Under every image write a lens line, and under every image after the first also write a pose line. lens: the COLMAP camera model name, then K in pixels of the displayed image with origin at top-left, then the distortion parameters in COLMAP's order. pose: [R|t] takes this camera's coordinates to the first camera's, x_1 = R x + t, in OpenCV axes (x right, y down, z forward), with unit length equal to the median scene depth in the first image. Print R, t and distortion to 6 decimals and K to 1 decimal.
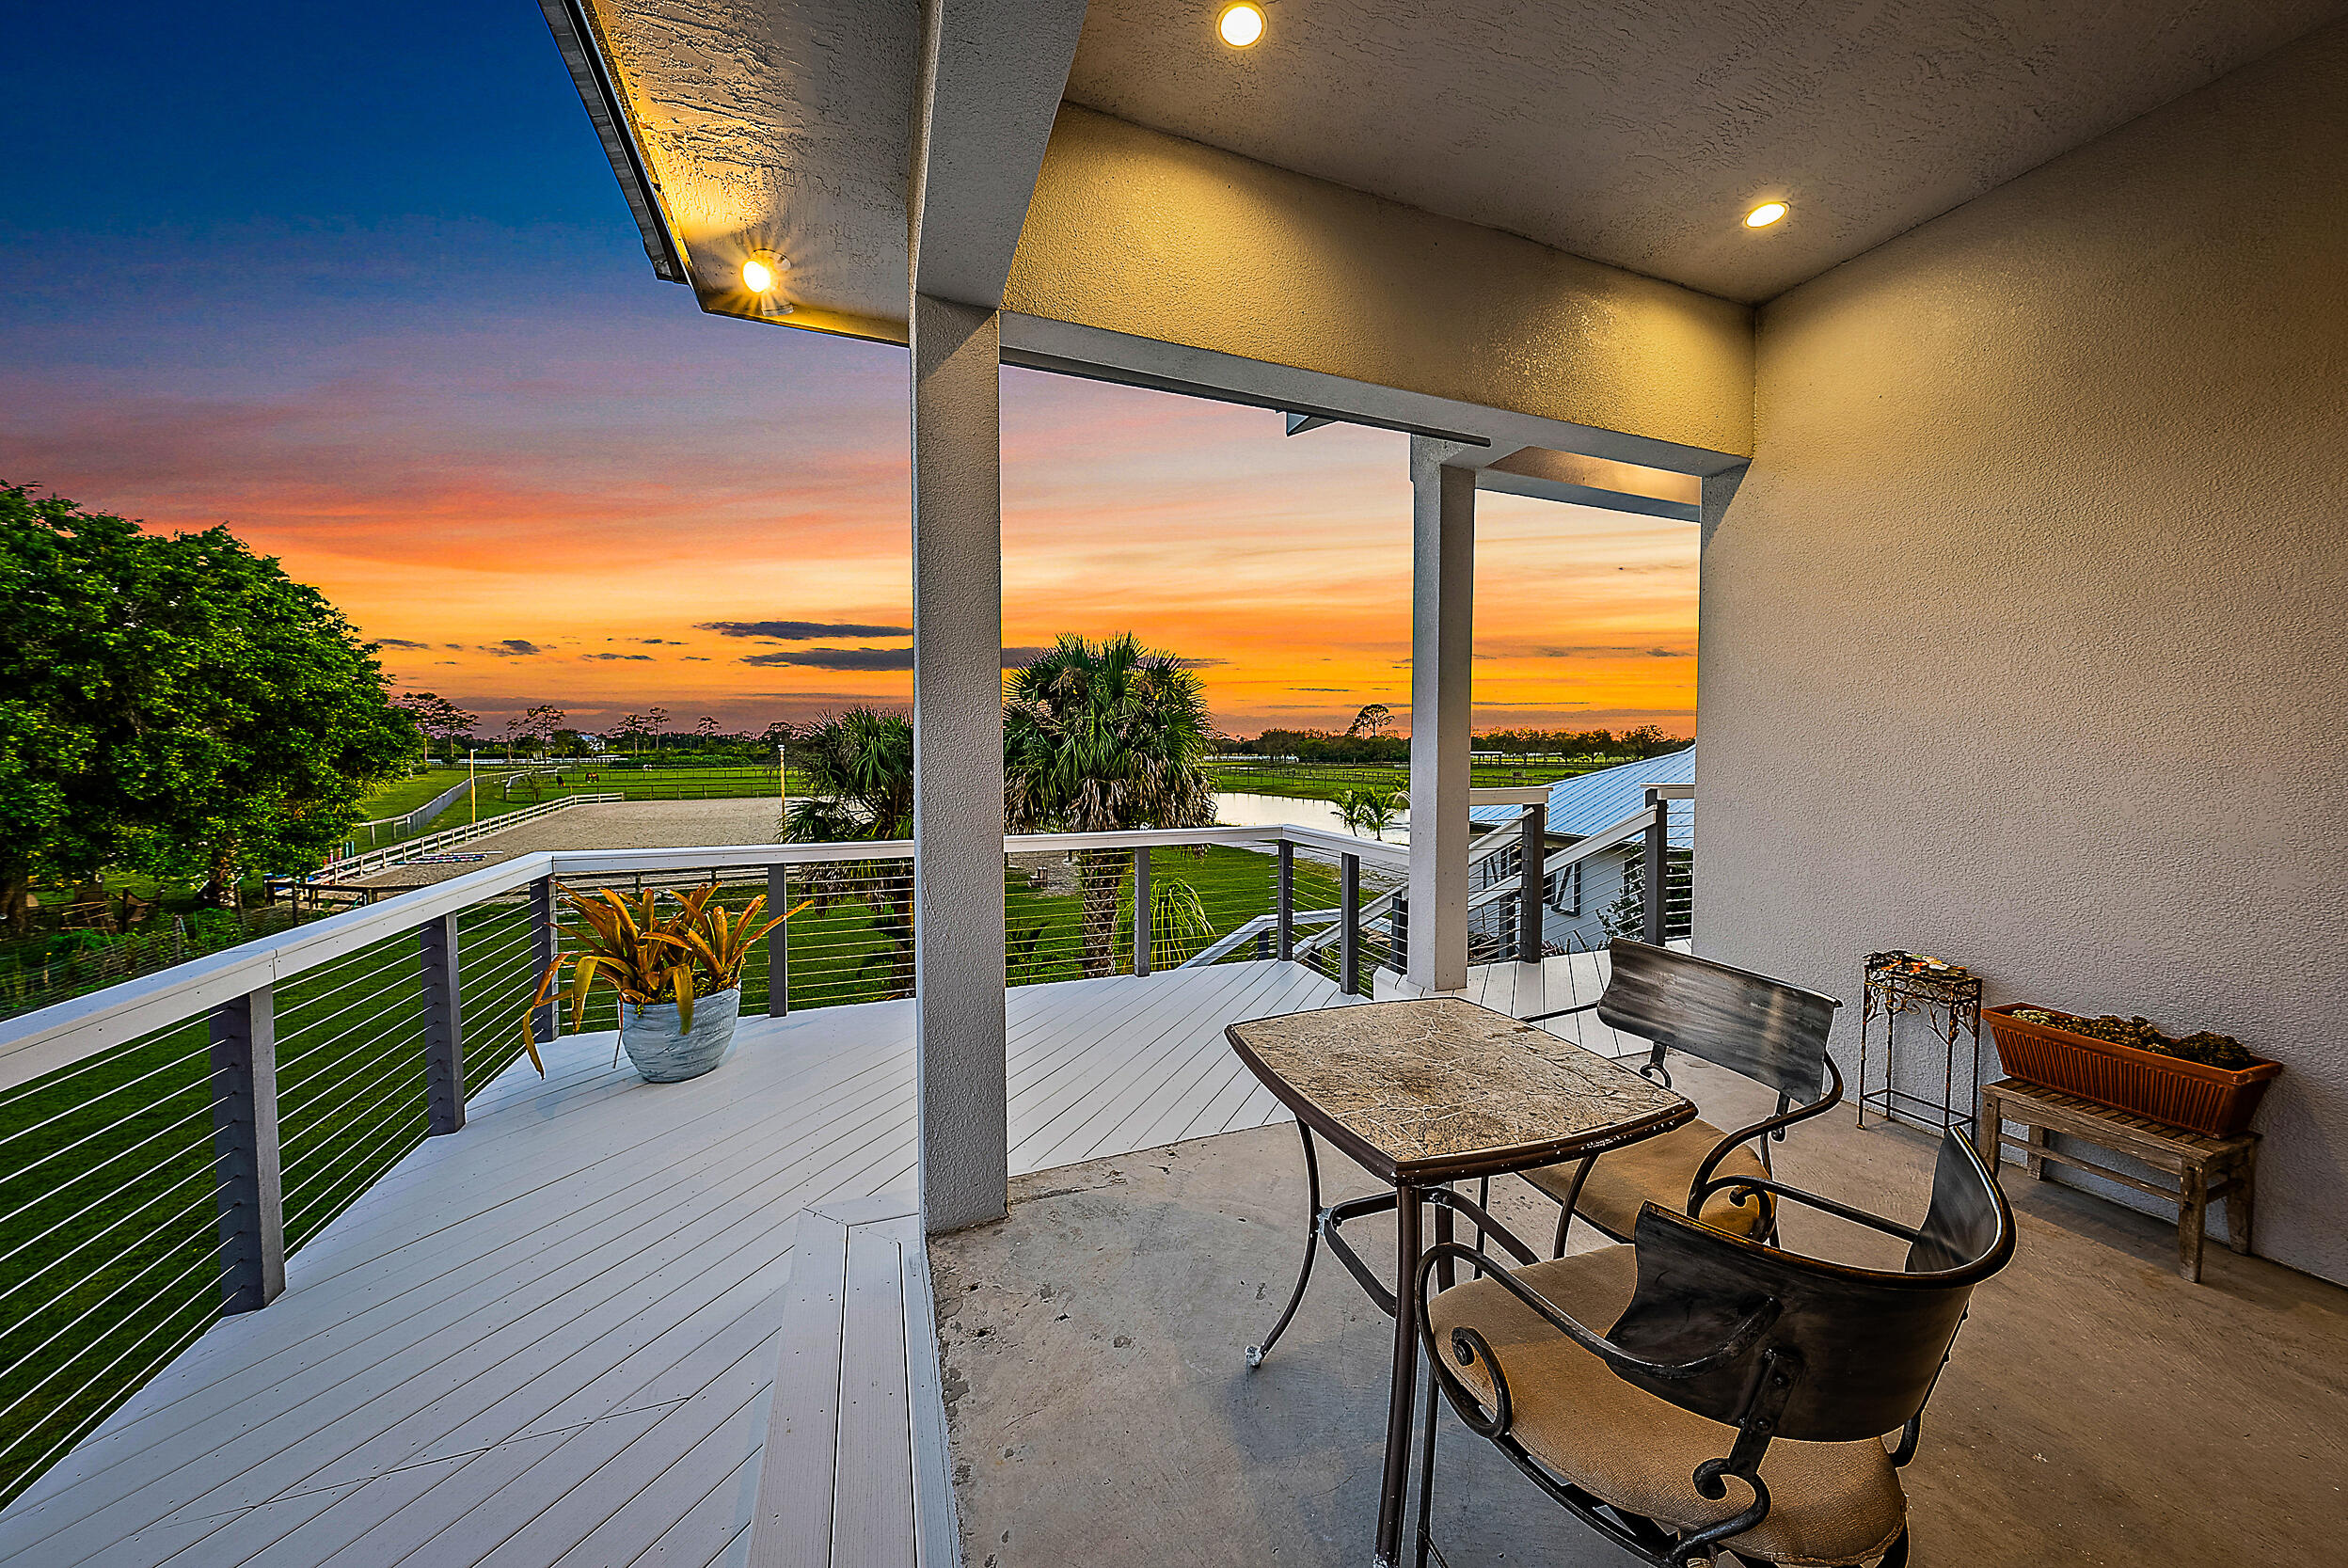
lens RADIAL K [[801.6, 0, 1174.0], [0, 801.6, 784.0], [0, 0, 1]] dist [-0.001025, 0.000017]
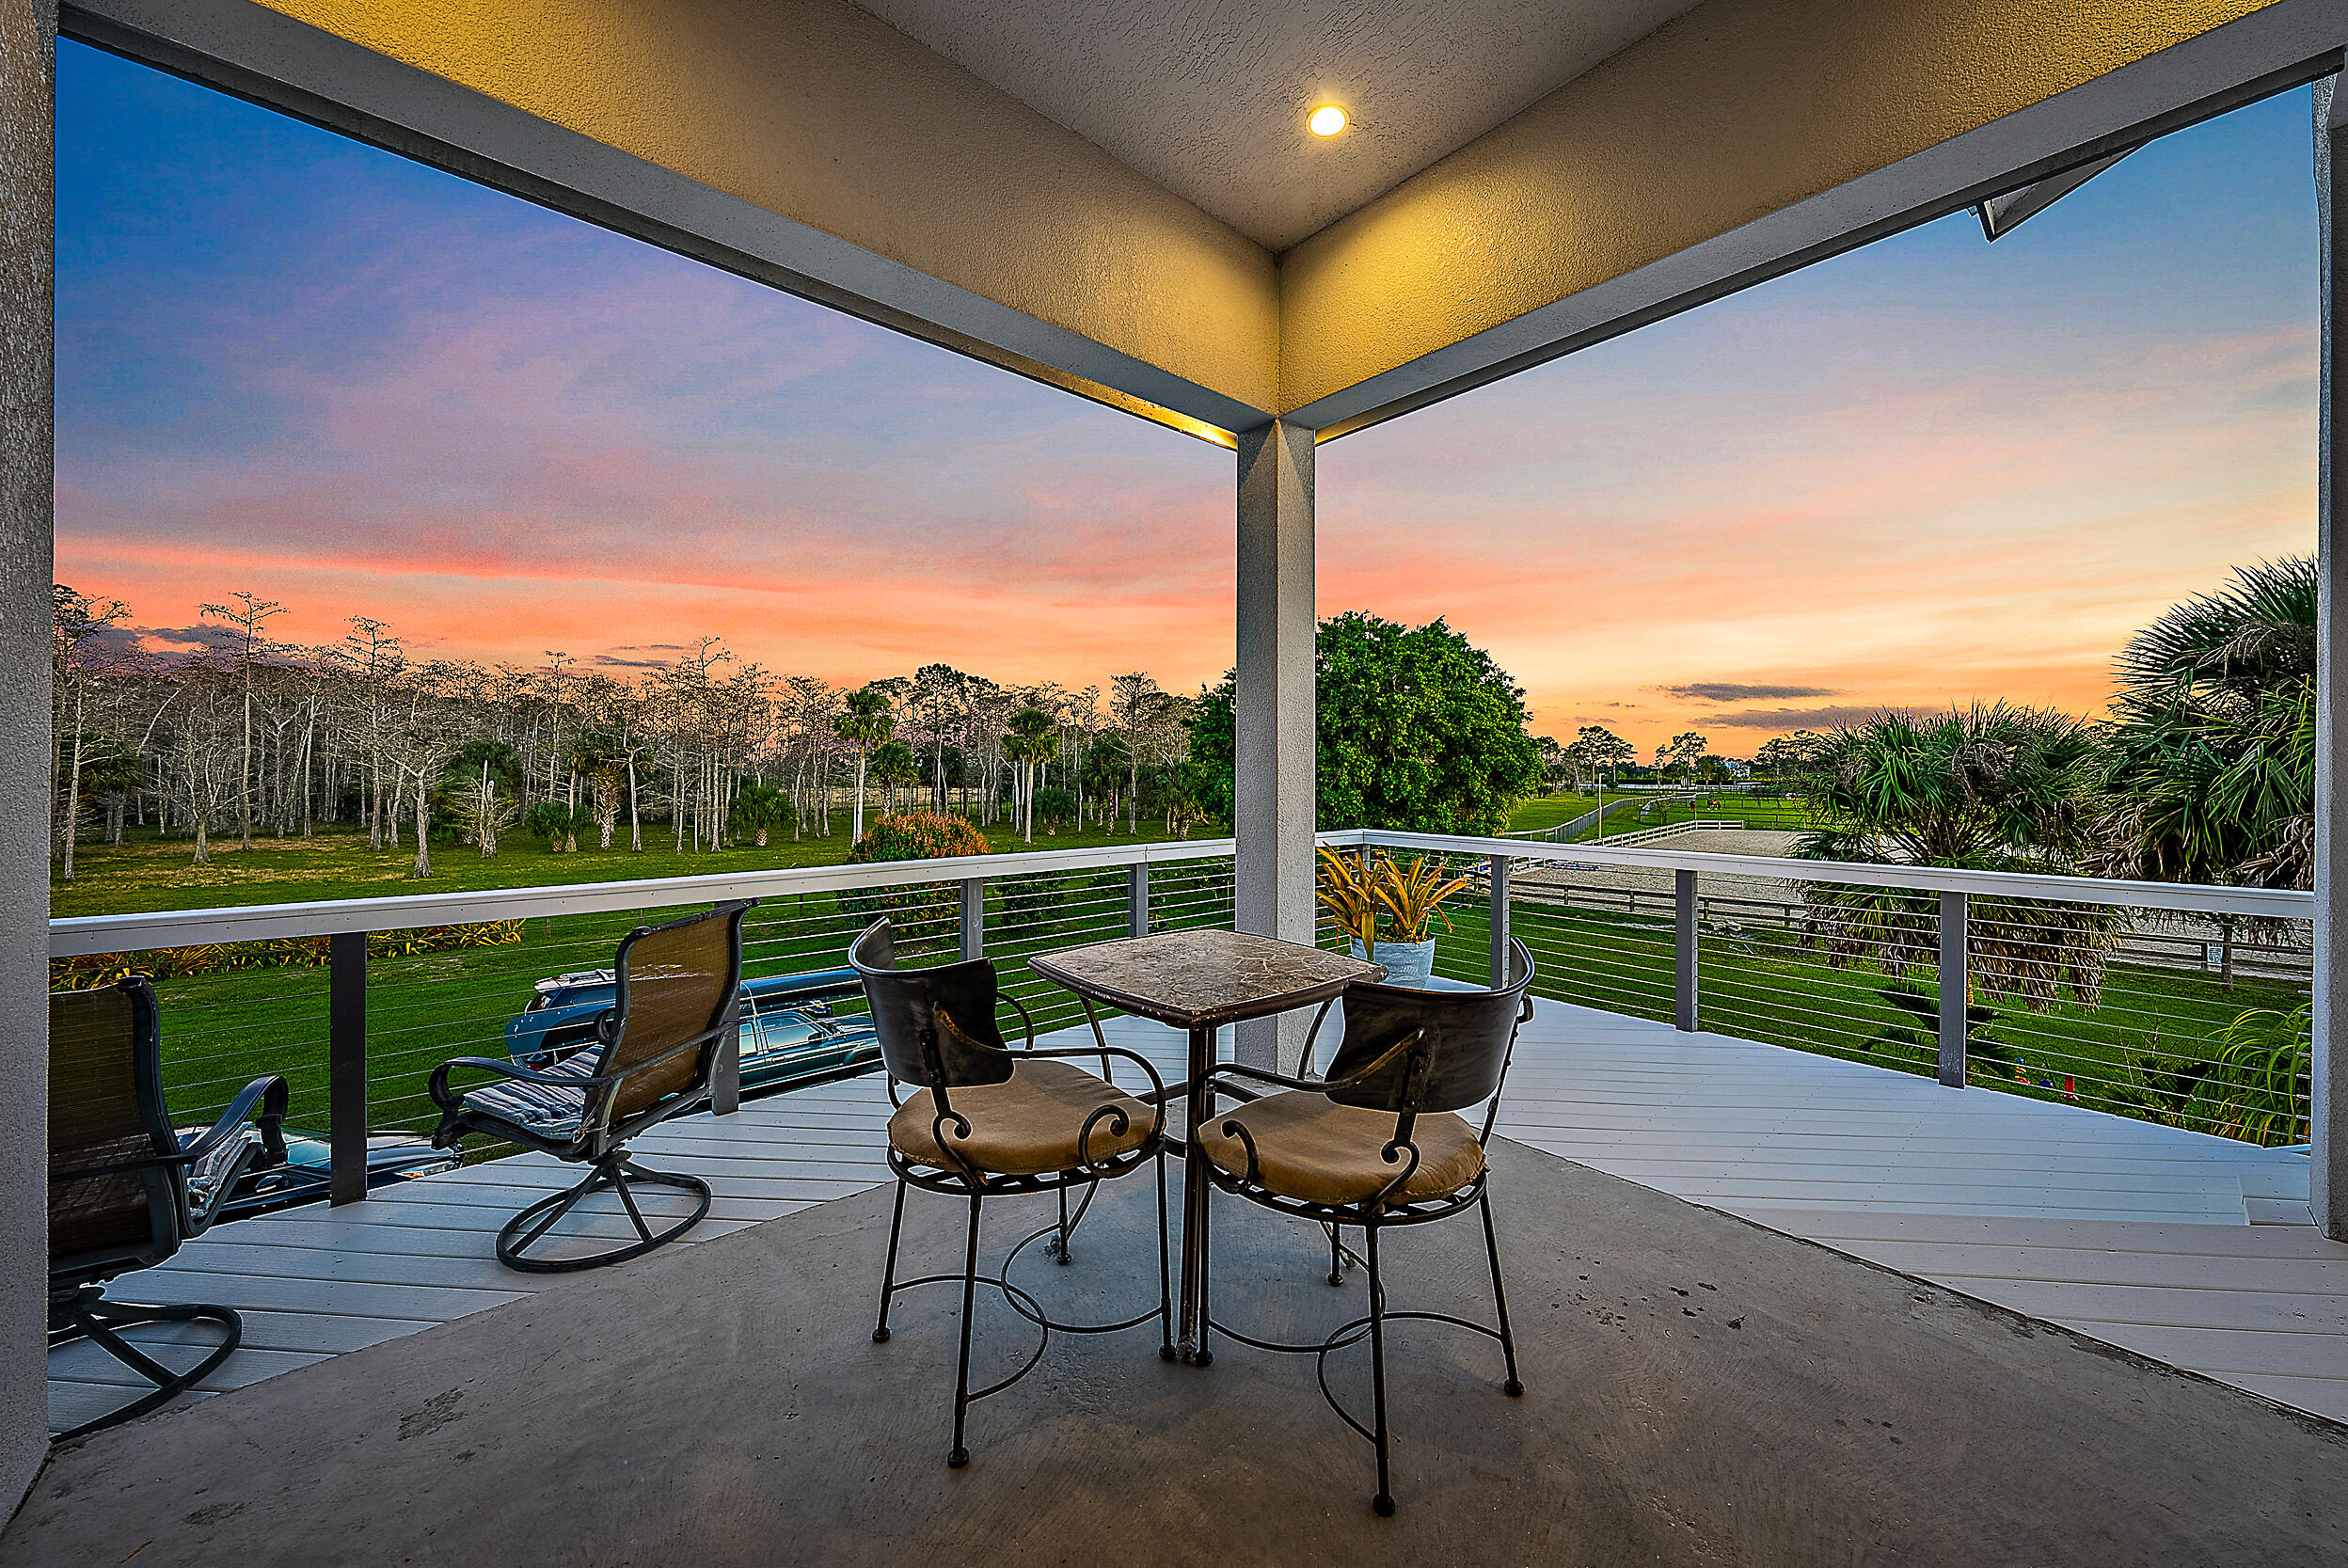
lens RADIAL K [[852.4, 0, 1174.0], [0, 852.4, 784.0], [0, 0, 1]] dist [0.001234, 0.000032]
pose [[0.343869, 0.013708, -0.938917, 0.108087], [-0.046578, 0.998912, -0.002475, 0.005295], [0.937862, 0.044584, 0.344134, 0.034166]]
